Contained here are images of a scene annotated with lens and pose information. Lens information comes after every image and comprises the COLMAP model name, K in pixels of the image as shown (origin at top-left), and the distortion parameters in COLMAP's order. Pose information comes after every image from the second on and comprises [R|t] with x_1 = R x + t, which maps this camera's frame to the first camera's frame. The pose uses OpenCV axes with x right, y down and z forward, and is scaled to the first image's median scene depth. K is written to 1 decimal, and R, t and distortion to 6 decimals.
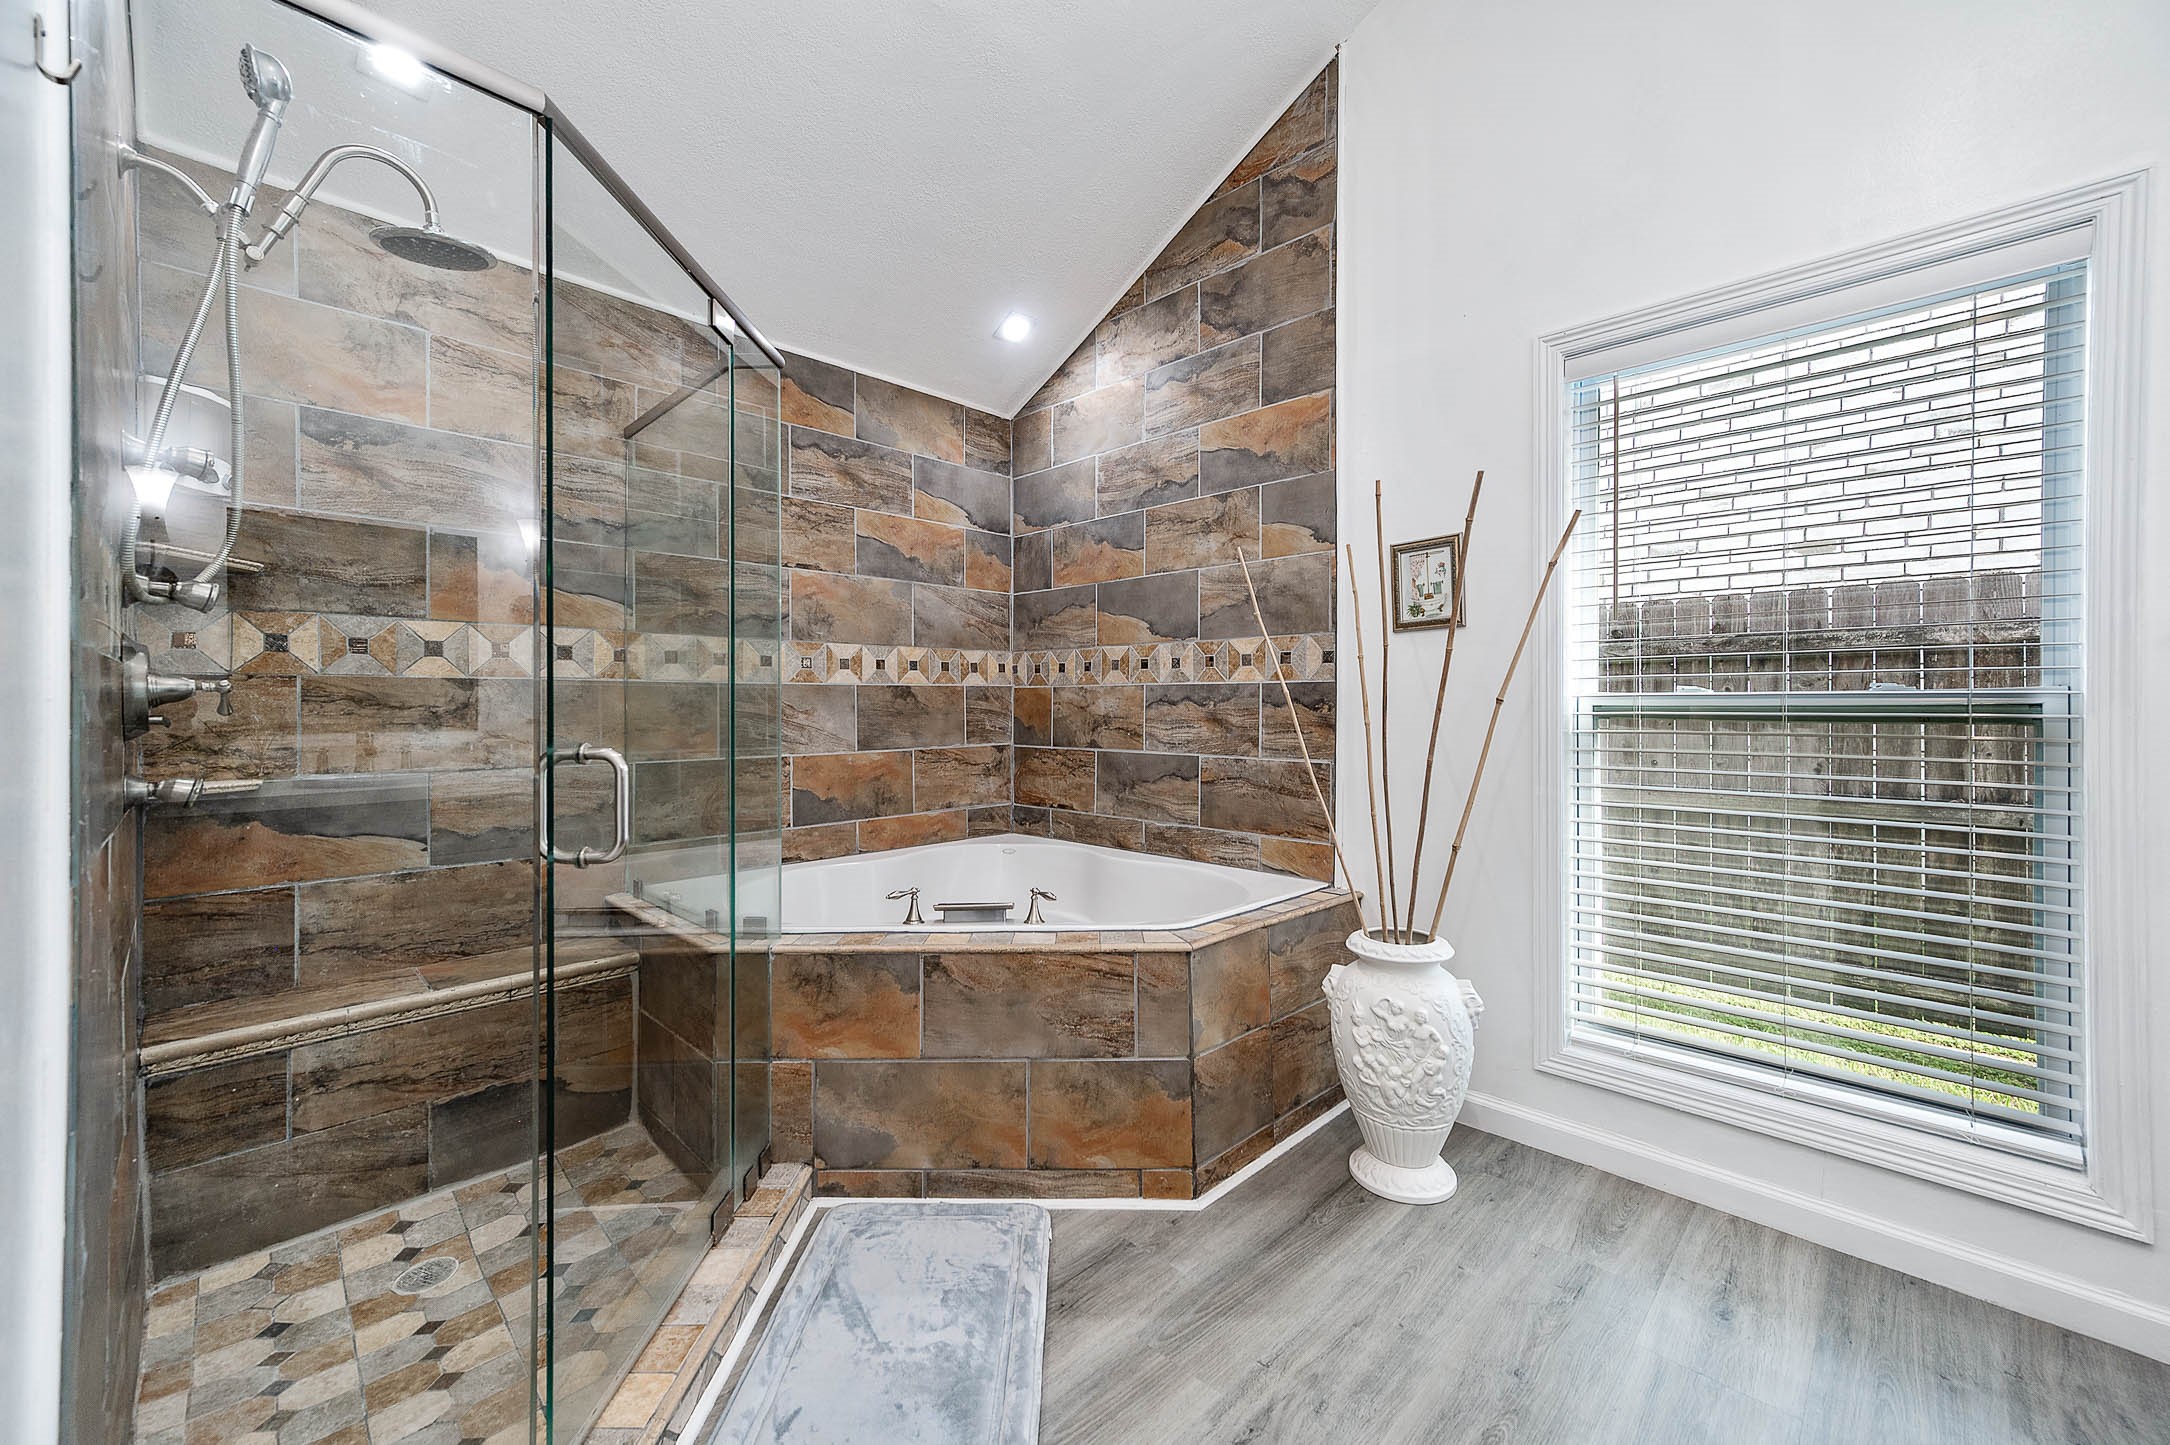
lens RADIAL K [[851.1, 0, 1087.0], [0, 851.1, 707.8], [0, 0, 1]] dist [0.011876, 0.000248]
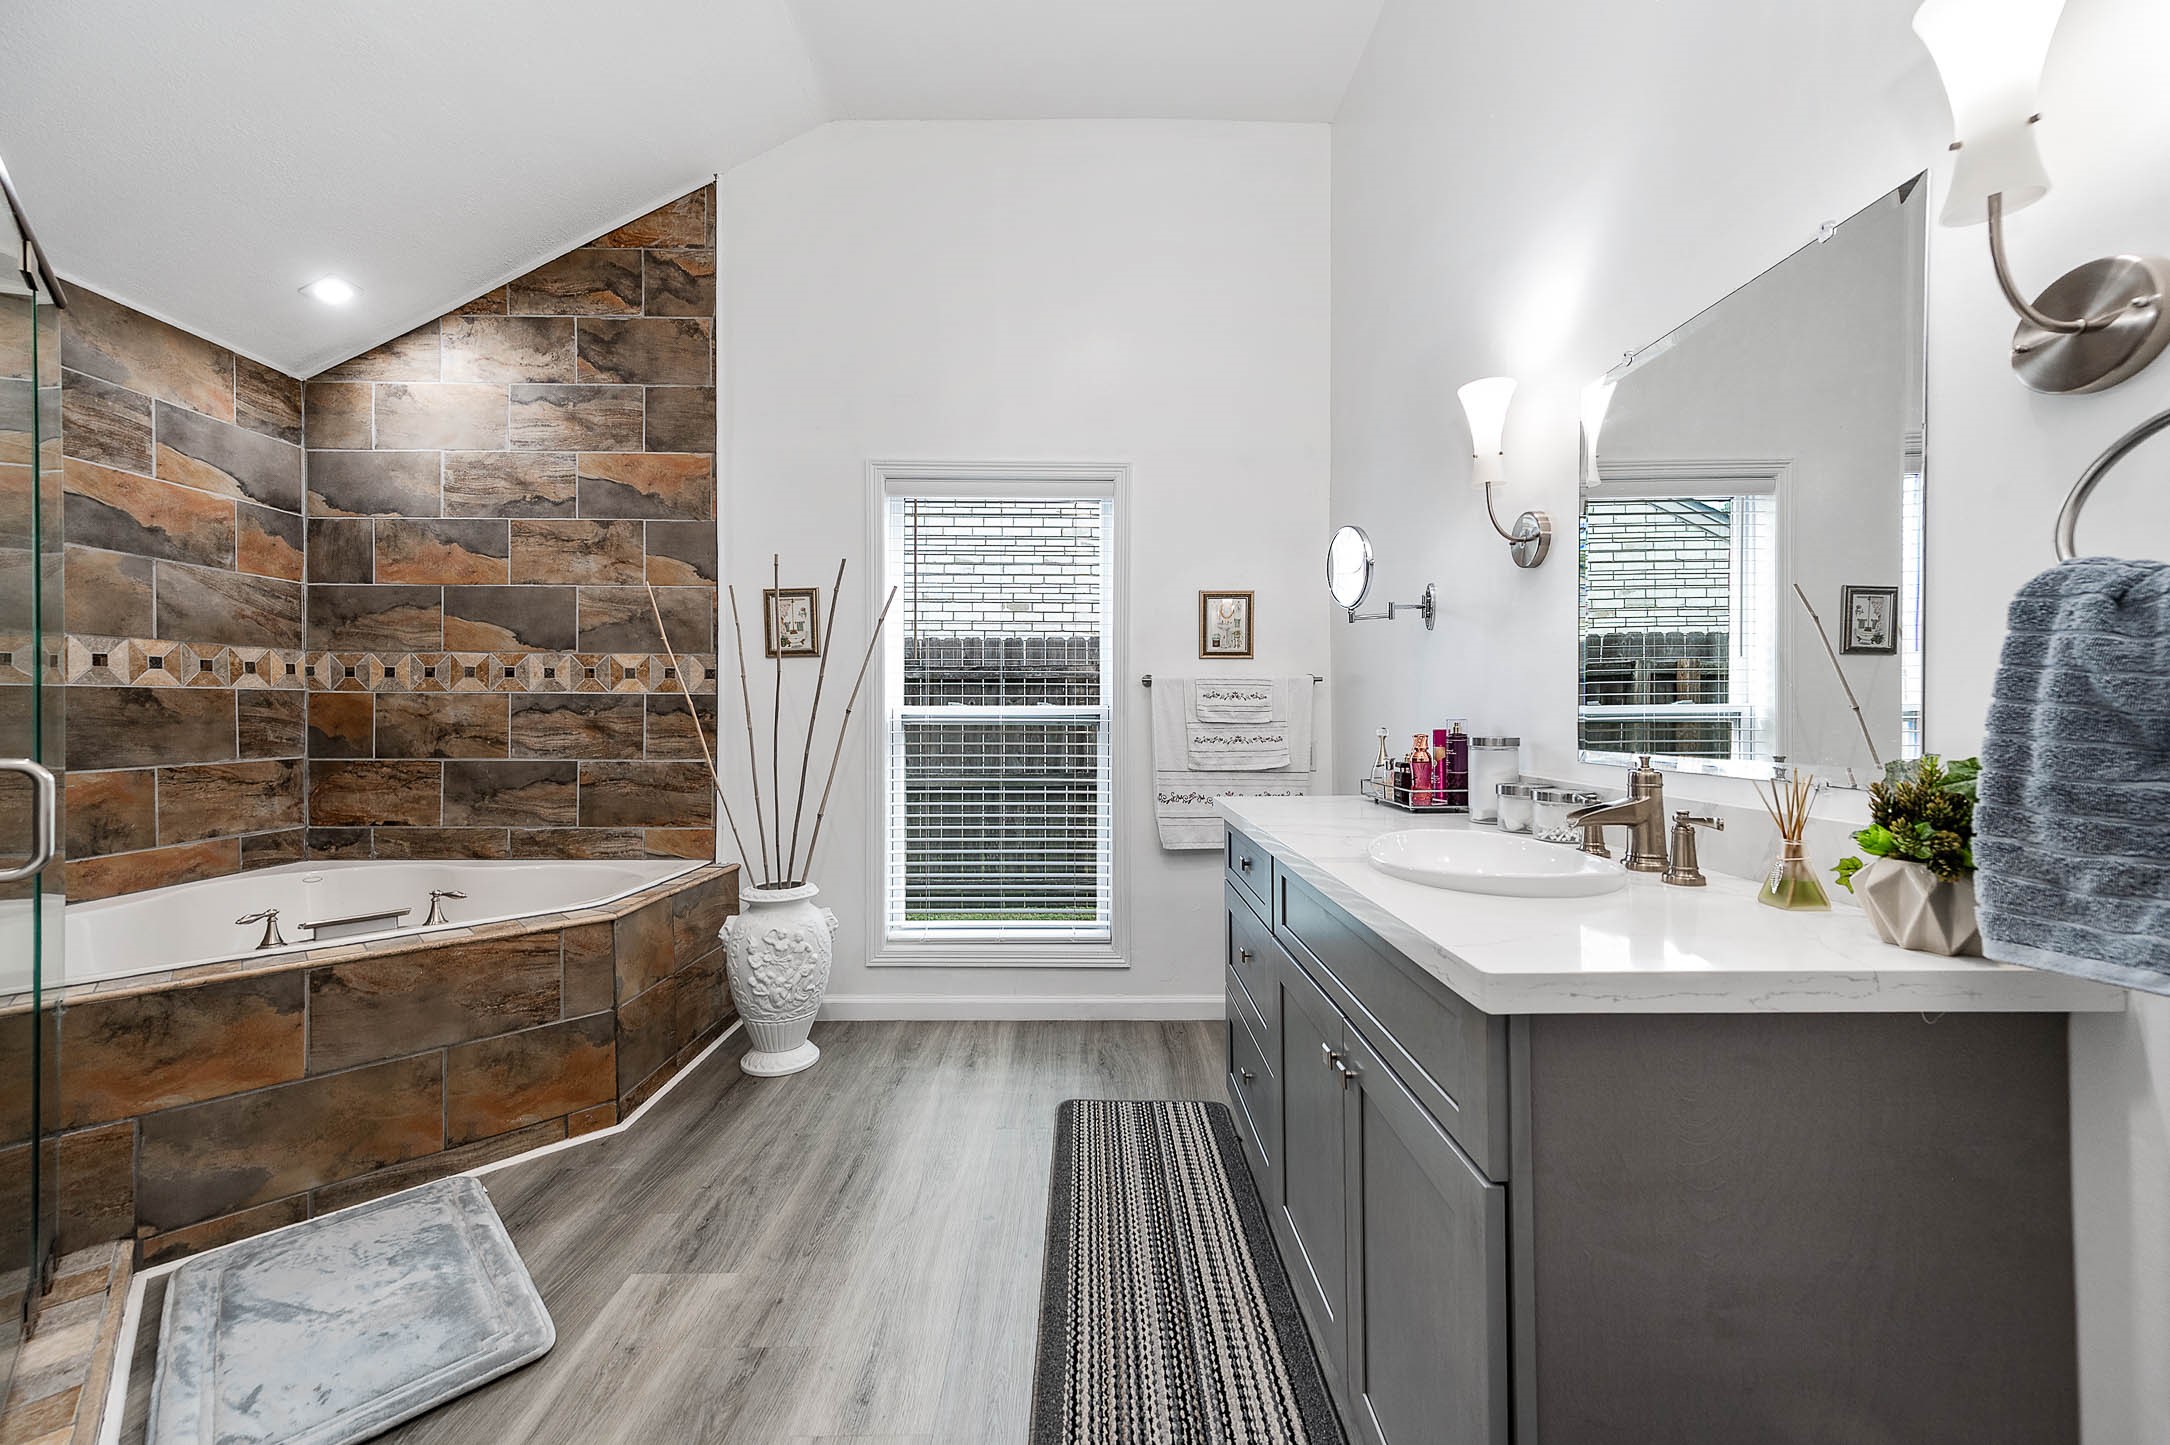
lens RADIAL K [[851.1, 0, 1088.7], [0, 851.1, 717.4], [0, 0, 1]] dist [0.011876, 0.000248]
pose [[0.709441, -0.000248, 0.704765, -0.196192], [-0.001395, 0.999997, 0.001757, -0.000990], [-0.704764, -0.002230, 0.709438, -0.248795]]
